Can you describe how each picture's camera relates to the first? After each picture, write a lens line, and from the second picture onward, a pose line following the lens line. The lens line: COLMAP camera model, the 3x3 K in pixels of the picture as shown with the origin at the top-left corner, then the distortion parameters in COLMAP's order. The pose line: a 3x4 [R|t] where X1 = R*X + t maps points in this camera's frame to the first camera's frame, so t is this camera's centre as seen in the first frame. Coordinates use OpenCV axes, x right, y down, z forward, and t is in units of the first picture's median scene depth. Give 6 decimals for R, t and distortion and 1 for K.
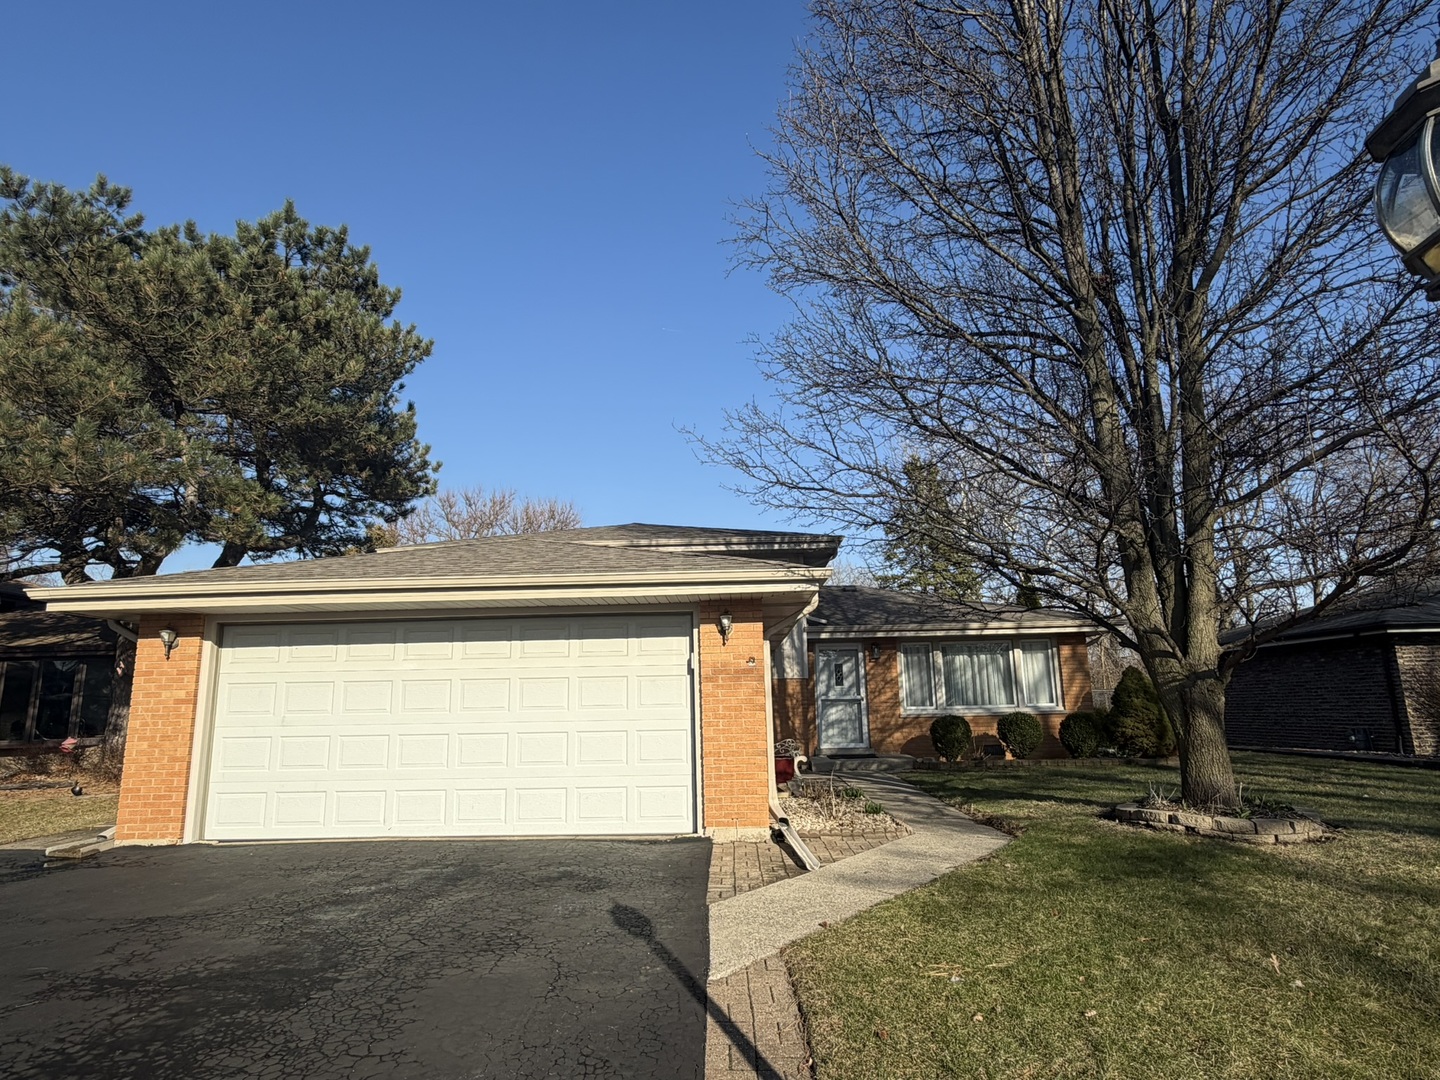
lens RADIAL K [[805.0, 0, 718.4], [0, 805.0, 536.6], [0, 0, 1]] dist [0.008286, 0.001573]
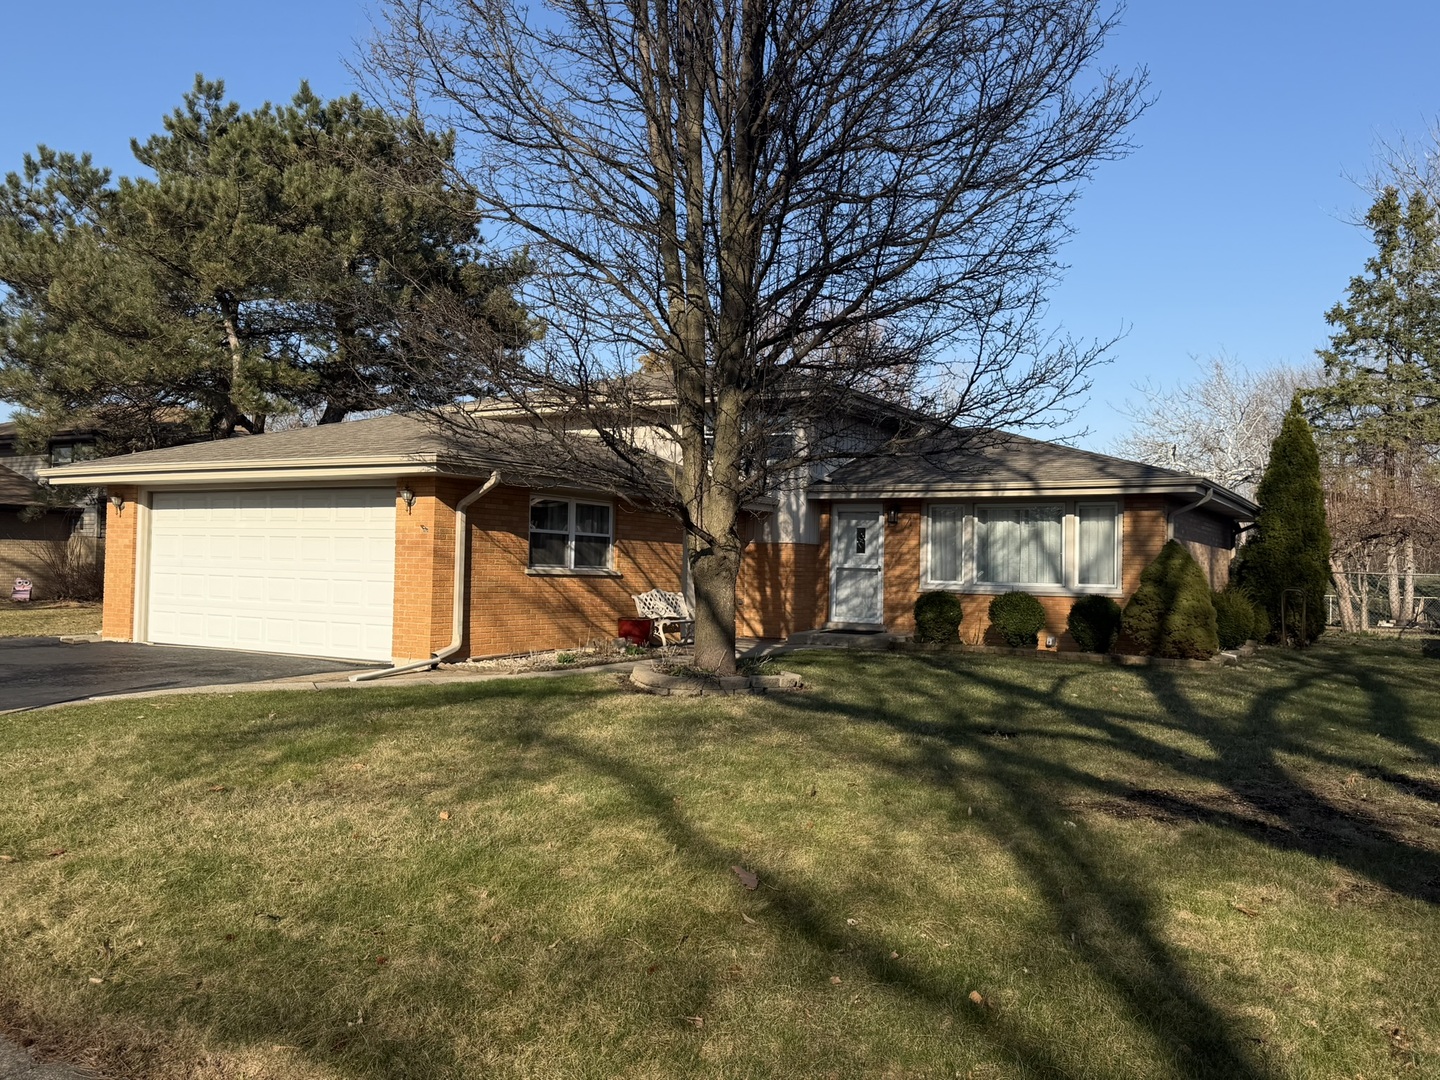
lens RADIAL K [[1165.9, 0, 721.0], [0, 1165.9, 540.5], [0, 0, 1]] dist [0.000086, -0.004857]
pose [[0.886725, 0.024050, -0.461671, 1.148565], [0.057222, 0.985256, 0.161231, -0.073675], [0.458742, -0.169386, 0.872275, -0.291625]]
